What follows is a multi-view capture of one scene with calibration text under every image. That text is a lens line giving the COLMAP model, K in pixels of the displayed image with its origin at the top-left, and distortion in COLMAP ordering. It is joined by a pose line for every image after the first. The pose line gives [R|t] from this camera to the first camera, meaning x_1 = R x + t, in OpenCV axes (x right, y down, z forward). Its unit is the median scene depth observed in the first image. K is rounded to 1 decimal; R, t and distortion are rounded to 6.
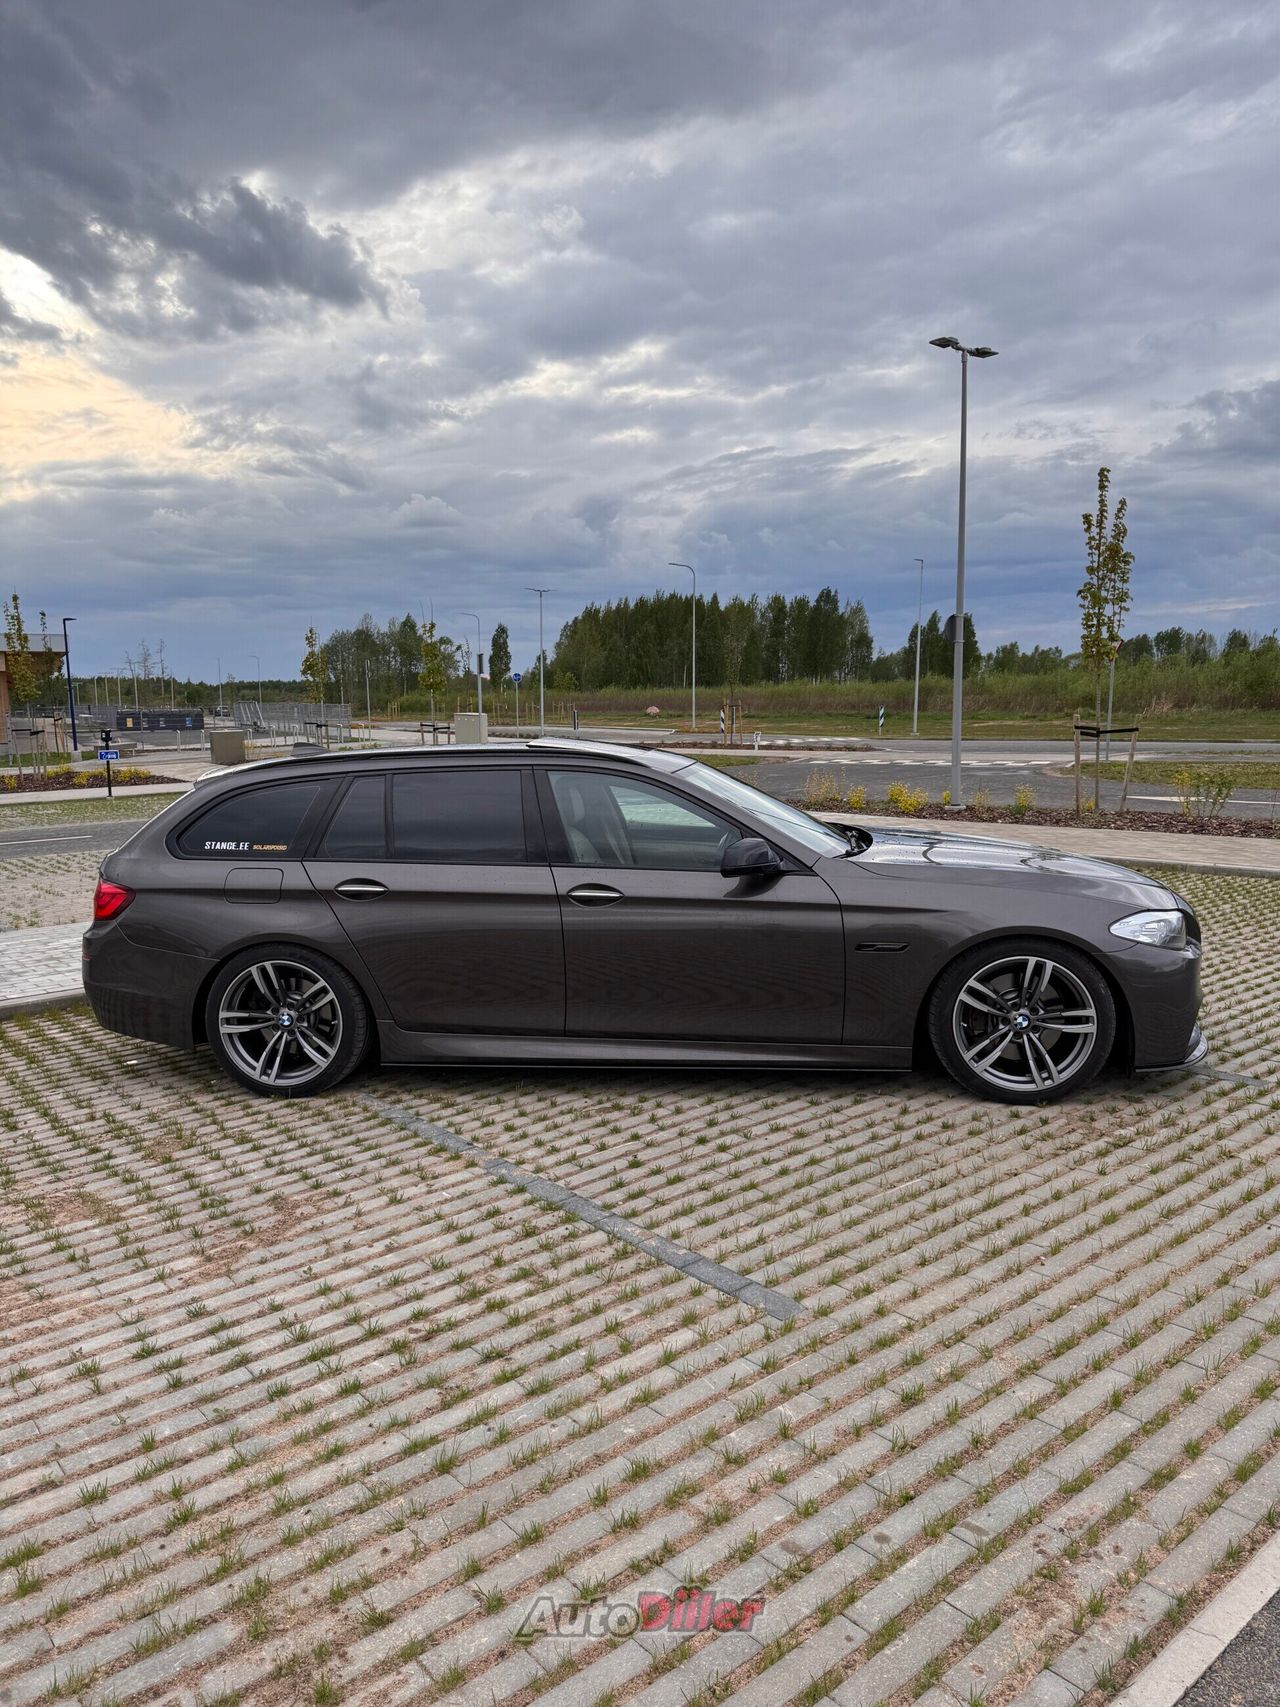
lens RADIAL K [[1277.9, 0, 655.1], [0, 1277.9, 852.9], [0, 0, 1]] dist [0.016851, 0.006966]
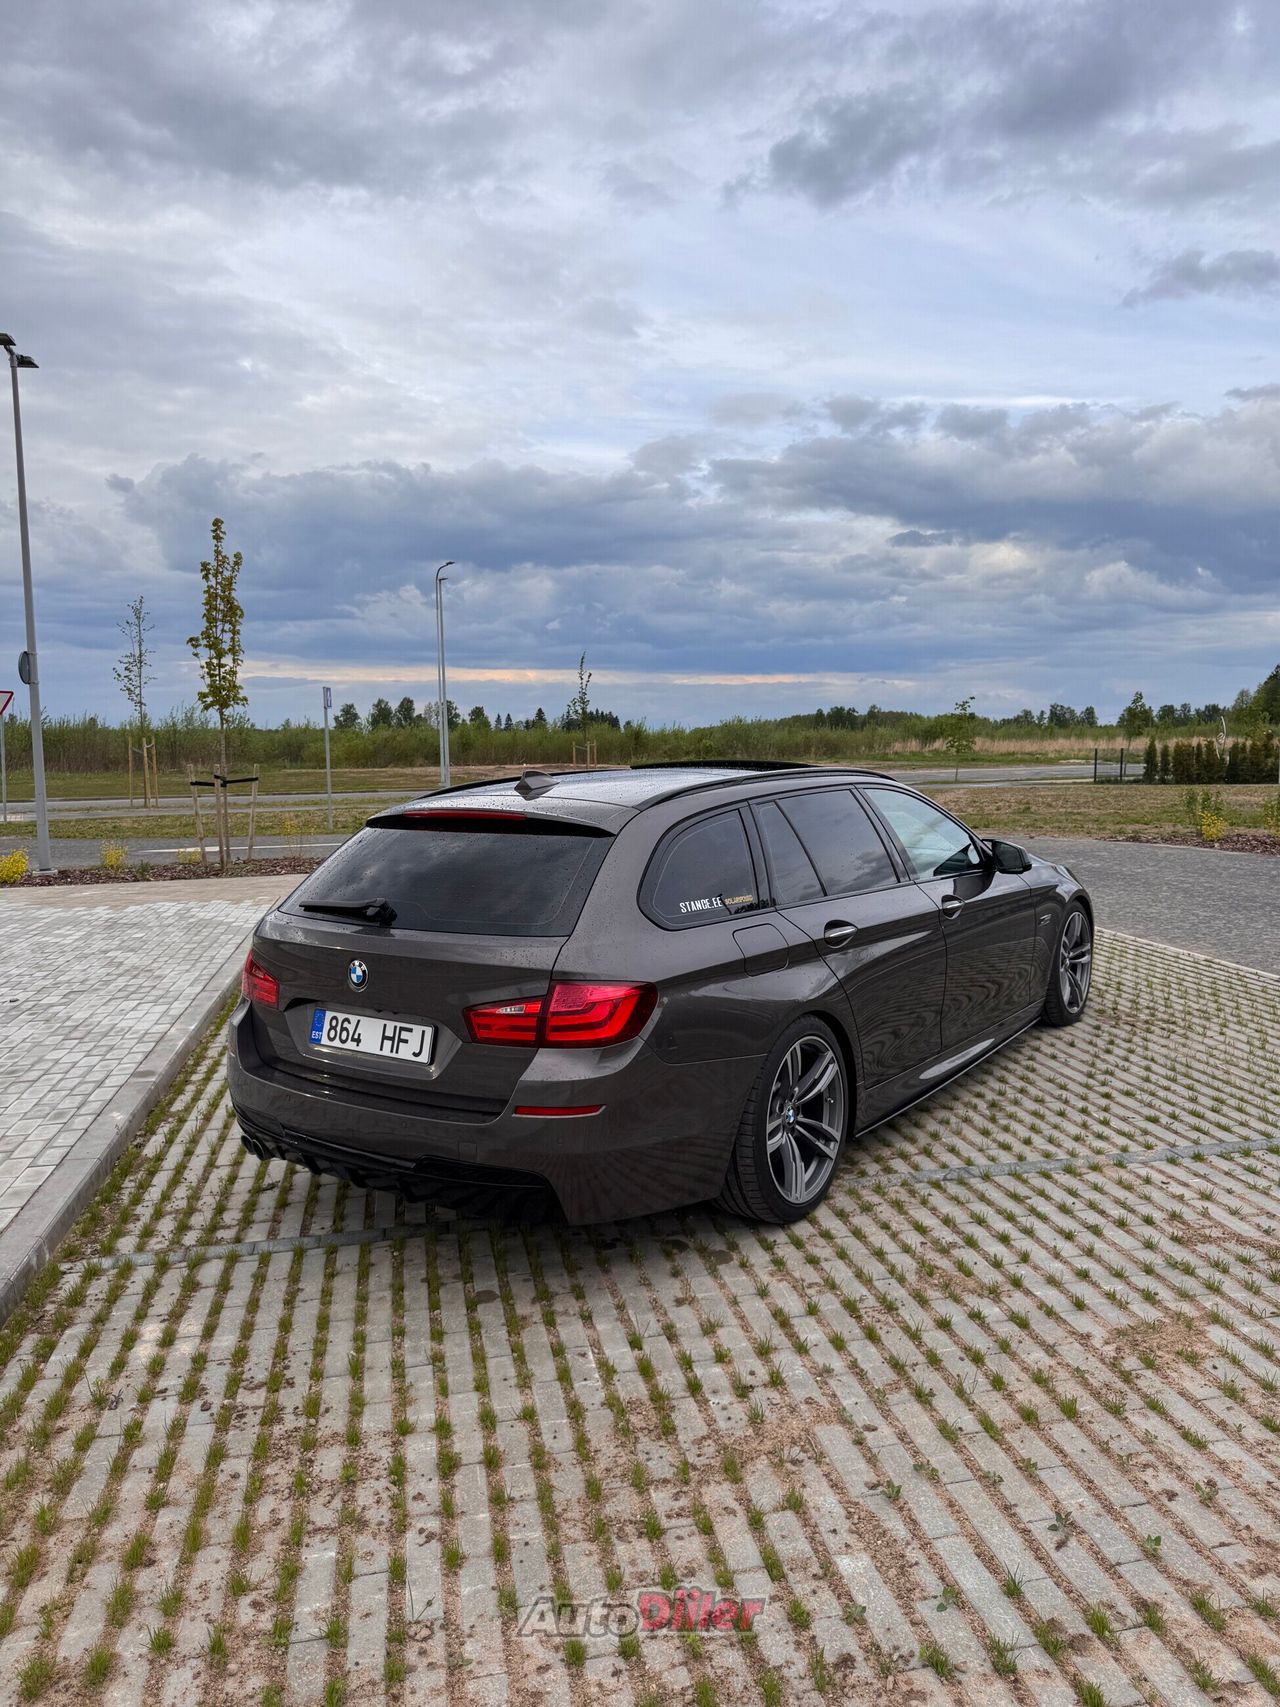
lens RADIAL K [[1273.2, 0, 640.0], [0, 1273.2, 853.5], [0, 0, 1]] dist [-0.002946, -0.004074]
pose [[0.454479, -0.066752, 0.888253, -0.198377], [0.114819, 0.993259, 0.015896, -0.009981], [-0.883326, 0.094764, 0.459080, 0.141278]]
